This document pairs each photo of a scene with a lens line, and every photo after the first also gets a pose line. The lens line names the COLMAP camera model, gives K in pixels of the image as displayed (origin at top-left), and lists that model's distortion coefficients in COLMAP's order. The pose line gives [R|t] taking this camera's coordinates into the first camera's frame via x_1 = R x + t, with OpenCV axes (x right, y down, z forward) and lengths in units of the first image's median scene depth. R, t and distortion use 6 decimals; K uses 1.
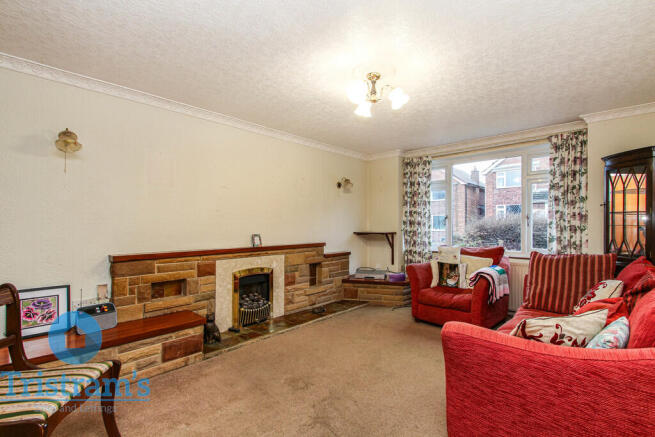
lens RADIAL K [[303.7, 0, 329.7], [0, 303.7, 223.3], [0, 0, 1]] dist [0.047119, -0.000276]
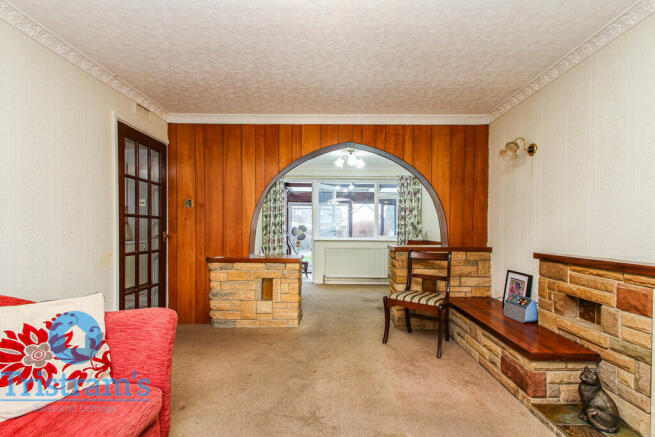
lens RADIAL K [[303.7, 0, 329.5], [0, 303.7, 223.3], [0, 0, 1]] dist [0.047119, -0.000276]
pose [[-0.706956, -0.017750, -0.707035, 0.397276], [-0.004126, 0.999772, -0.020973, 0.032138], [0.707245, -0.011910, -0.706868, 1.113998]]
